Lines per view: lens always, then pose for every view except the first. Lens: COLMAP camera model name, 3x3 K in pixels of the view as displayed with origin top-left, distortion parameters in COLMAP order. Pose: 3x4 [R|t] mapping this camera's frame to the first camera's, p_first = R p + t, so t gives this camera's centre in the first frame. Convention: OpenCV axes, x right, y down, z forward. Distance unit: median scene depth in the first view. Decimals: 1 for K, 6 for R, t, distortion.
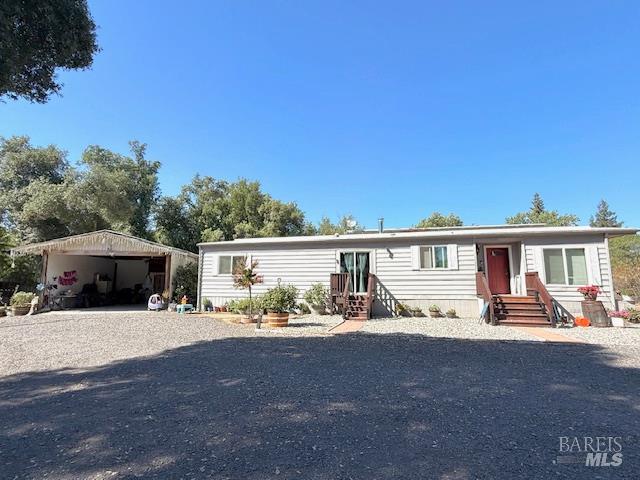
lens RADIAL K [[335.5, 0, 323.6], [0, 335.5, 238.4], [0, 0, 1]] dist [0.001153, -0.000010]
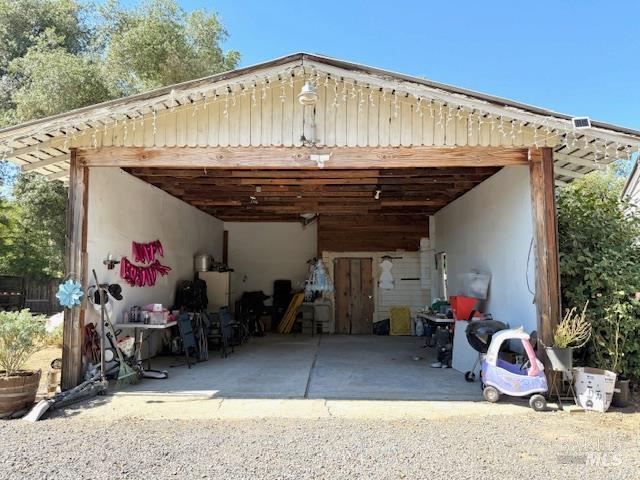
lens RADIAL K [[453.5, 0, 317.5], [0, 453.5, 241.7], [0, 0, 1]] dist [0.029526, -0.047449]
pose [[0.981469, -0.013339, -0.191154, -0.551845], [0.022919, 0.998585, 0.047994, 0.086108], [0.190243, -0.051486, 0.980386, 0.651909]]
